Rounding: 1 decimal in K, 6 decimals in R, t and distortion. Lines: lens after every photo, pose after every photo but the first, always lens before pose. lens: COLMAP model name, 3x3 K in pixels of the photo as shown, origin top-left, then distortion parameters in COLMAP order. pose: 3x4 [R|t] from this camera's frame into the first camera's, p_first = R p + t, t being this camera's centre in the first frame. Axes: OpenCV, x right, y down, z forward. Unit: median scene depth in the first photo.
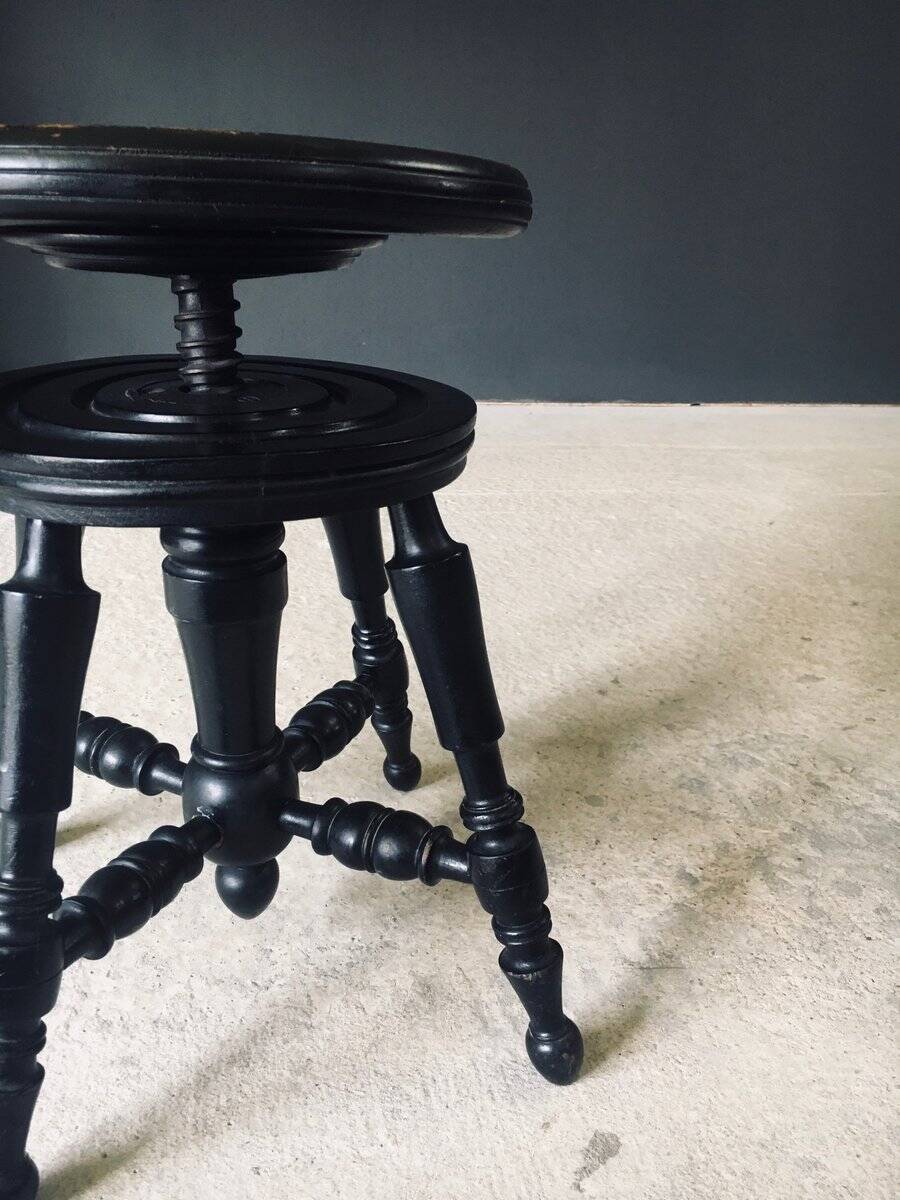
lens RADIAL K [[1057.6, 0, 459.8], [0, 1057.6, 611.9], [0, 0, 1]] dist [0.069447, -0.123597]
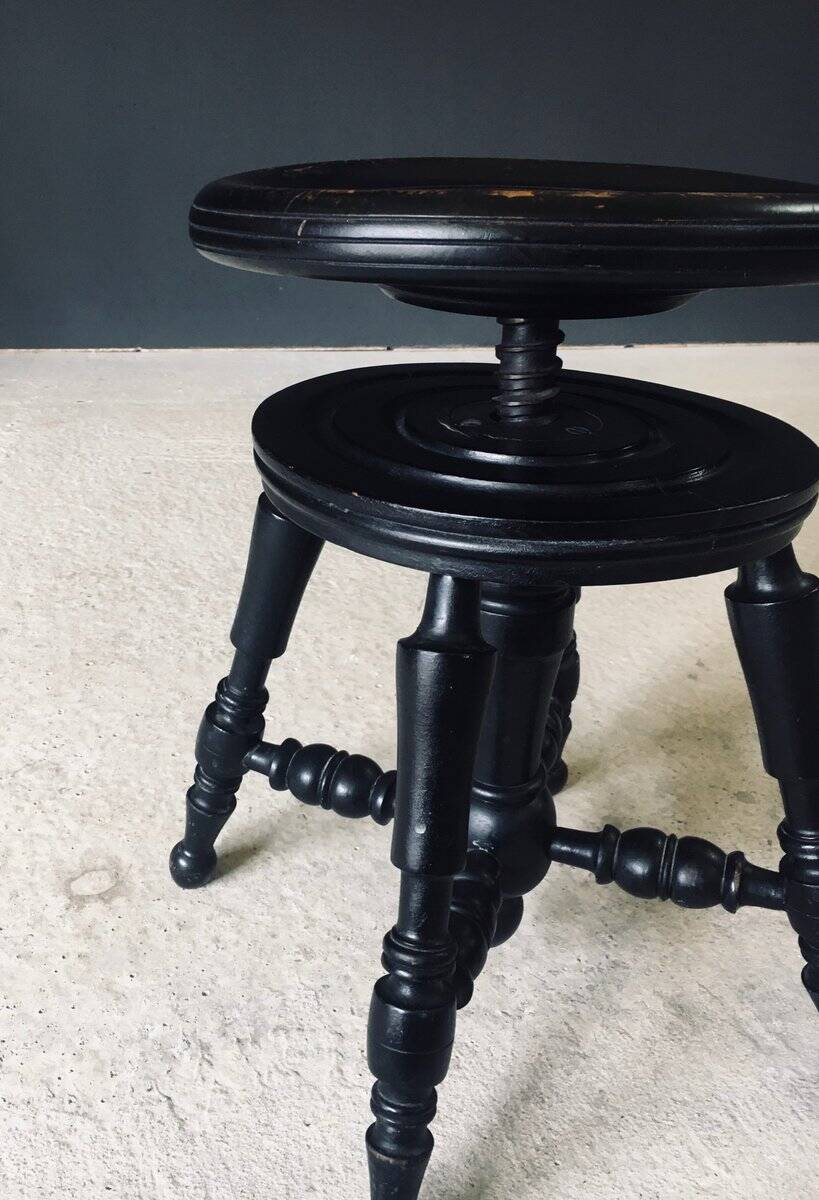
lens RADIAL K [[1140.1, 0, 337.2], [0, 1140.1, 585.5], [0, 0, 1]] dist [0.023074, 0.000000]
pose [[0.997015, -0.035111, 0.068763, -0.402208], [0.032916, 0.998920, 0.032786, -0.081621], [-0.069840, -0.030425, 0.997094, -0.022339]]
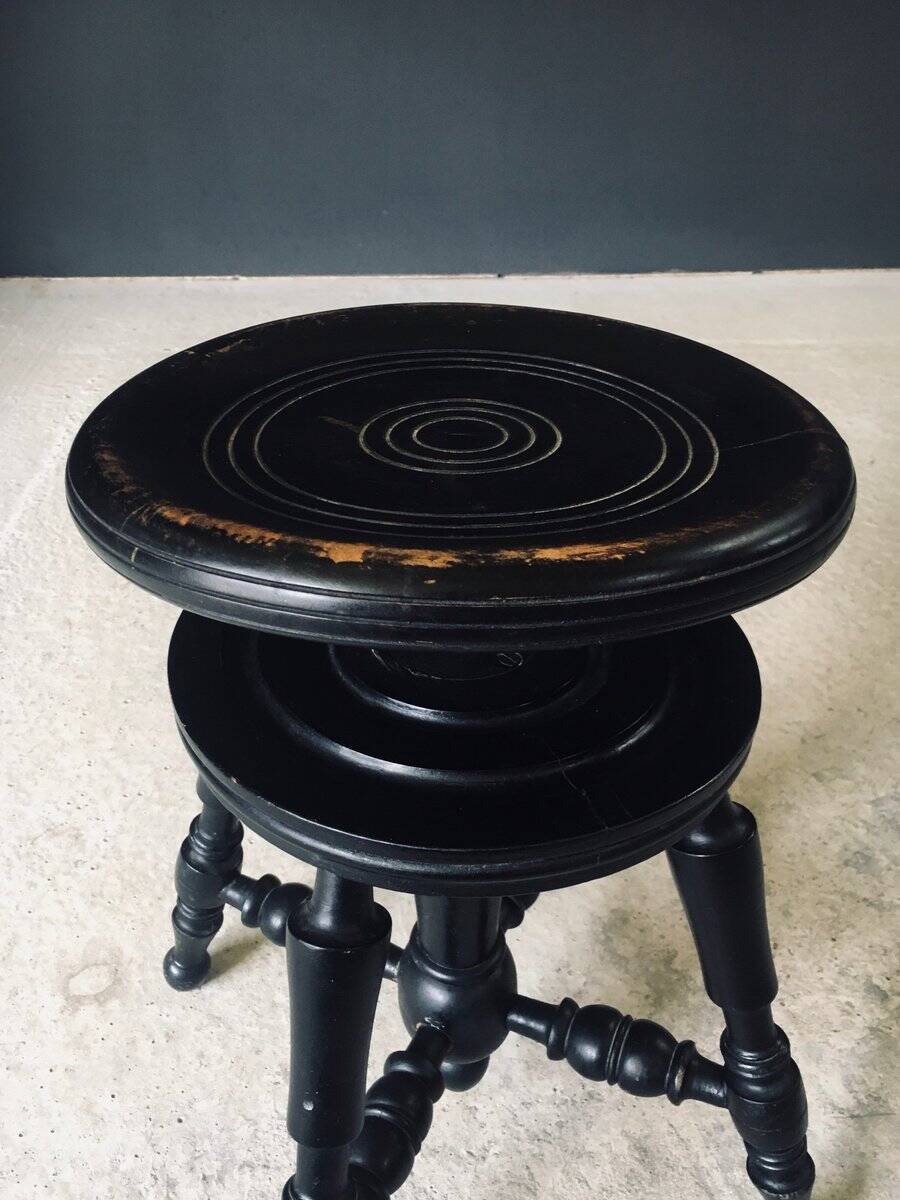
lens RADIAL K [[1145.5, 0, 449.3], [0, 1145.5, 601.4], [0, 0, 1]] dist [0.006764, 0.000000]
pose [[0.999405, -0.028181, 0.019896, -0.217345], [0.024261, 0.984205, 0.175361, -0.342761], [-0.024524, -0.174774, 0.984303, 0.039274]]
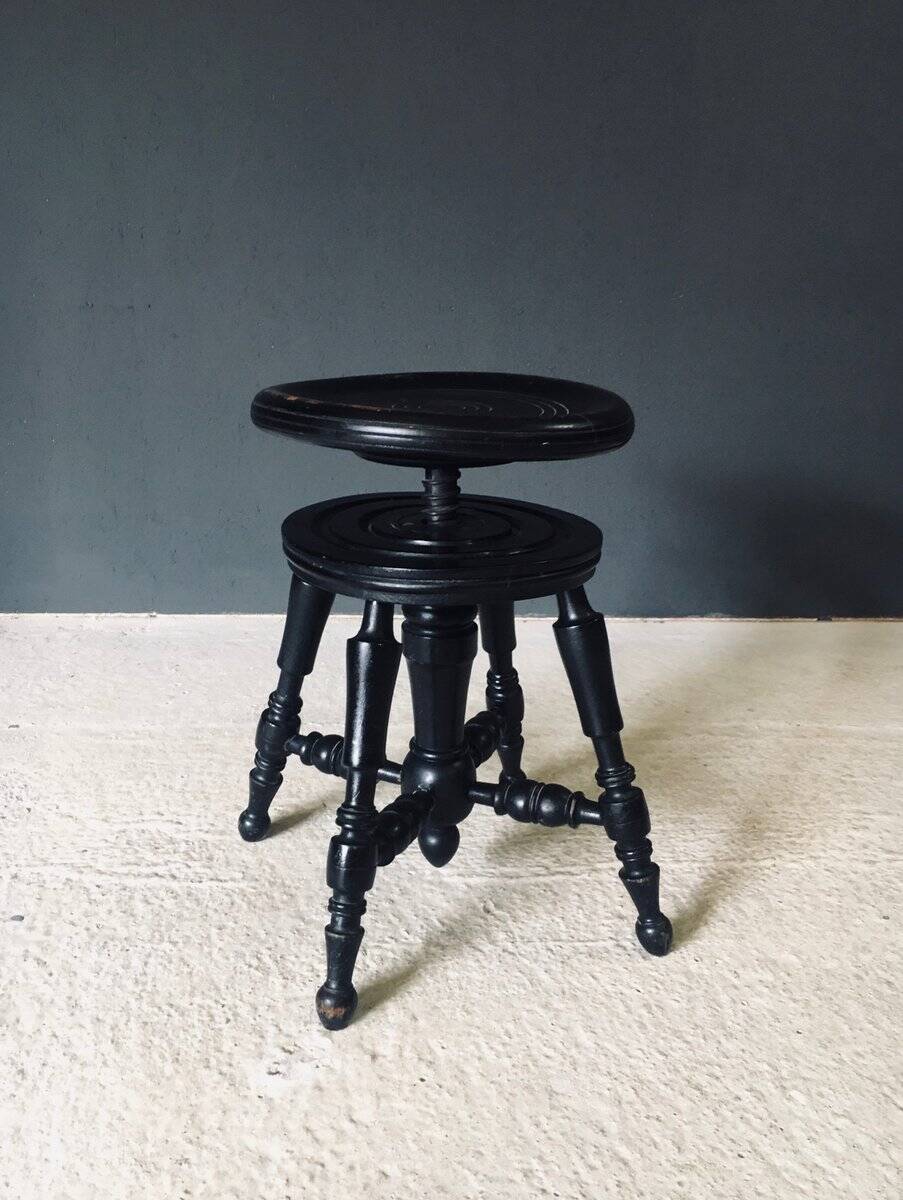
lens RADIAL K [[1215.7, 0, 455.6], [0, 1215.7, 606.8], [0, 0, 1]] dist [0.024872, 0.000000]
pose [[0.999338, -0.010781, 0.034755, -0.232867], [0.013419, 0.996972, -0.076597, 0.056007], [-0.033824, 0.077013, 0.996456, -0.730820]]
